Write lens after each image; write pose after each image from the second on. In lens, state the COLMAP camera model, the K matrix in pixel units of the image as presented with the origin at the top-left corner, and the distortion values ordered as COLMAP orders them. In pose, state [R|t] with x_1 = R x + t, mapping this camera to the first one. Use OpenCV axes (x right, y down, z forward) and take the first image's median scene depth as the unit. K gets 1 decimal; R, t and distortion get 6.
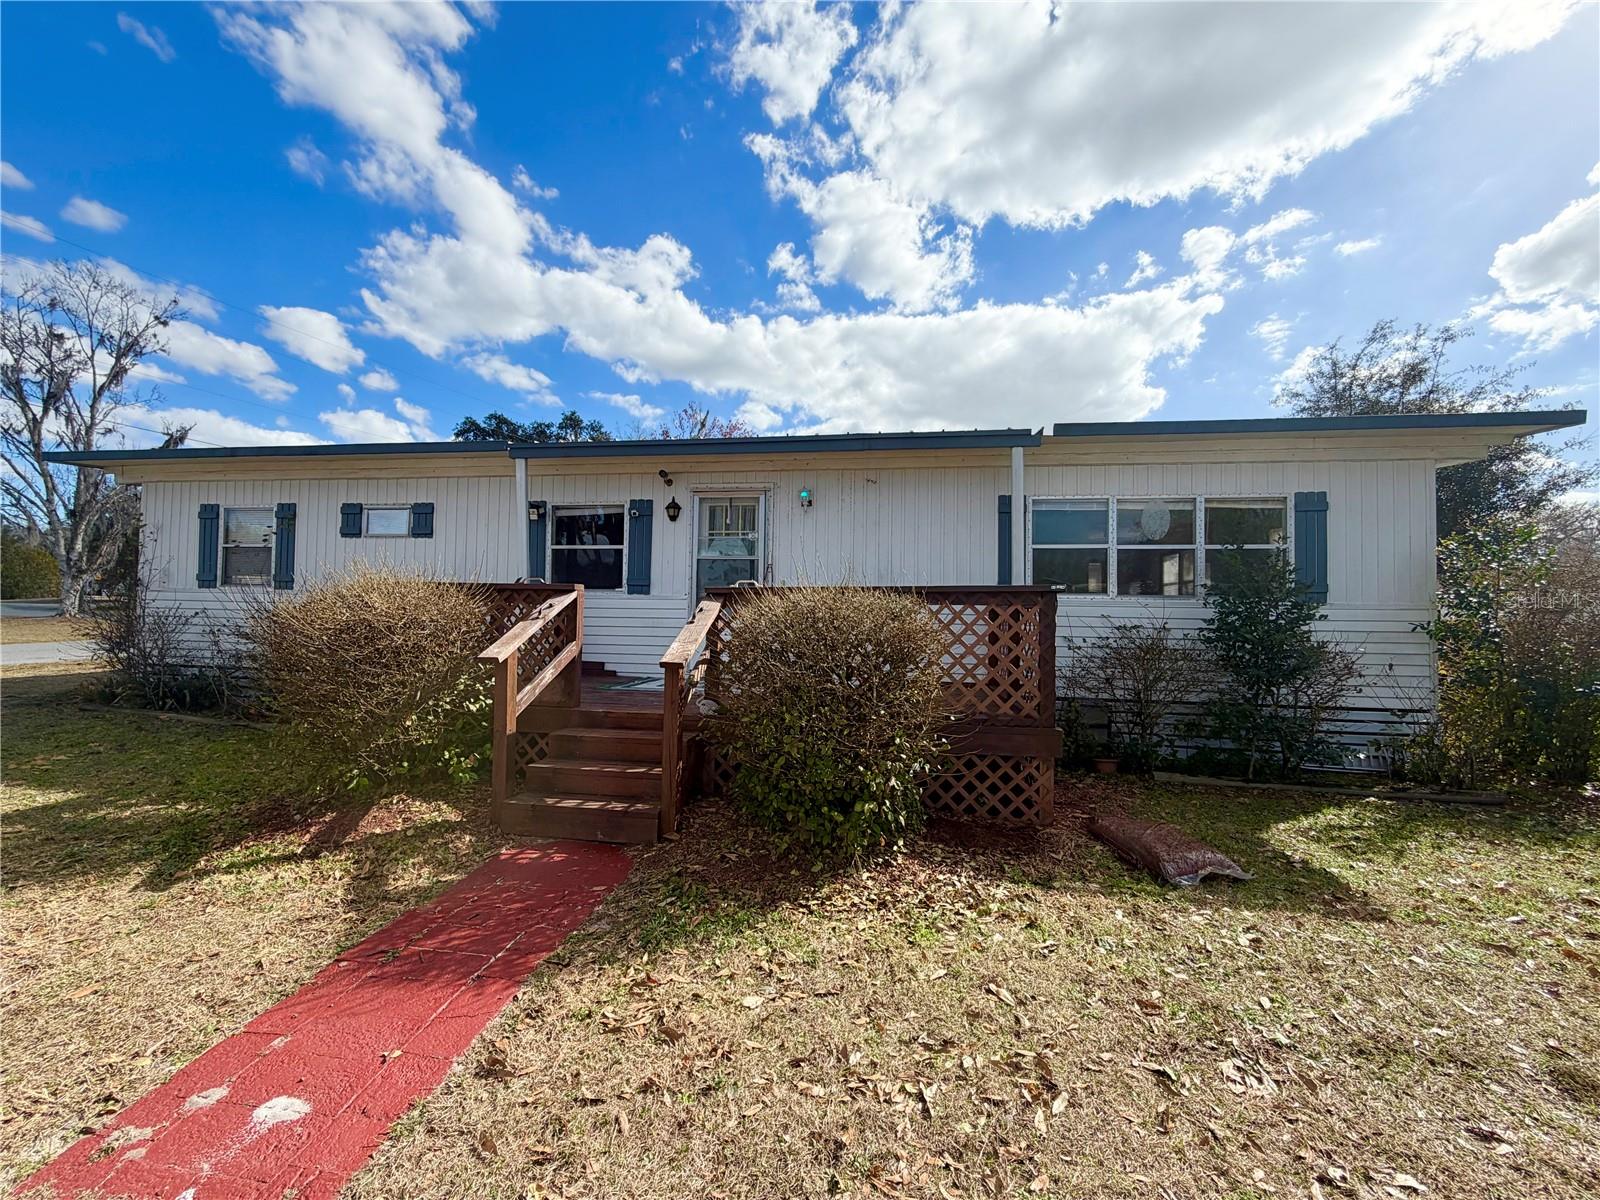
lens RADIAL K [[648.3, 0, 791.5], [0, 648.3, 596.6], [0, 0, 1]] dist [-0.002285, 0.000279]
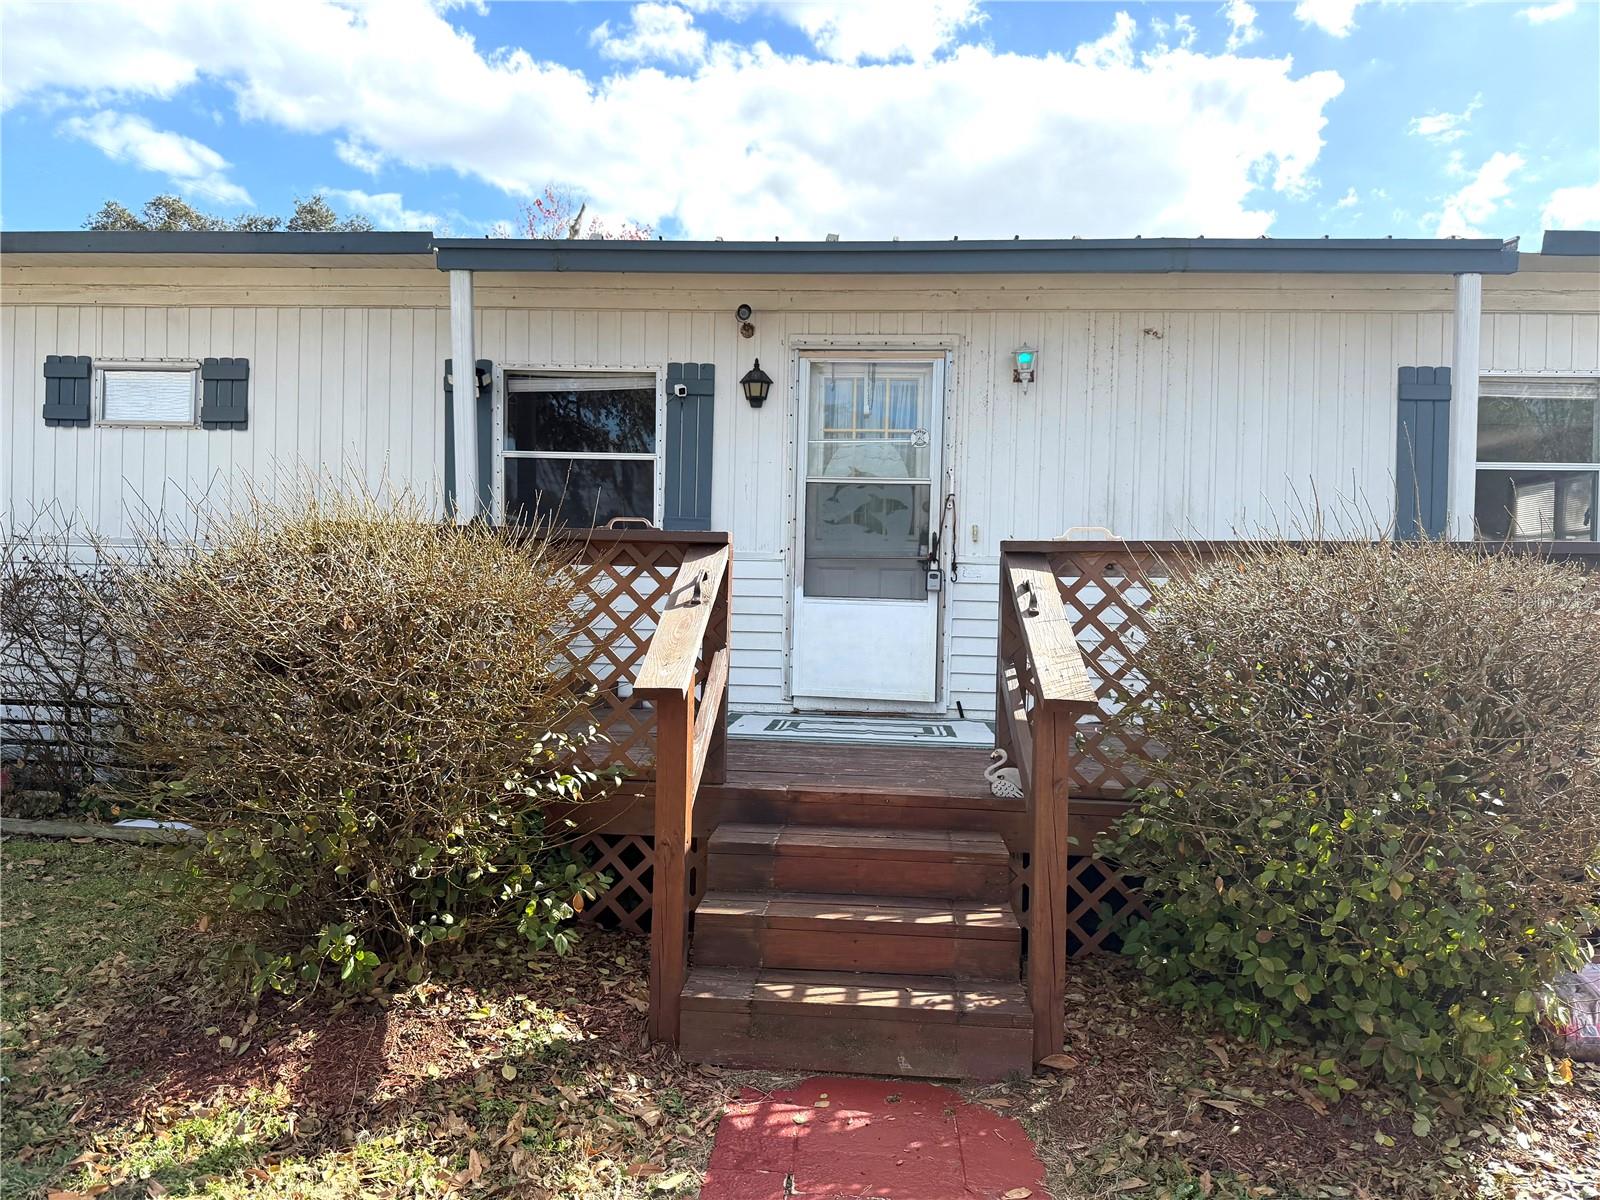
lens RADIAL K [[1144.9, 0, 794.4], [0, 1144.9, 609.4], [0, 0, 1]] dist [0.039570, -0.058602]
pose [[0.996053, 0.004510, 0.088650, -0.440425], [-0.008448, 0.998992, 0.044092, 0.003533], [-0.088362, -0.044666, 0.995086, 0.187947]]
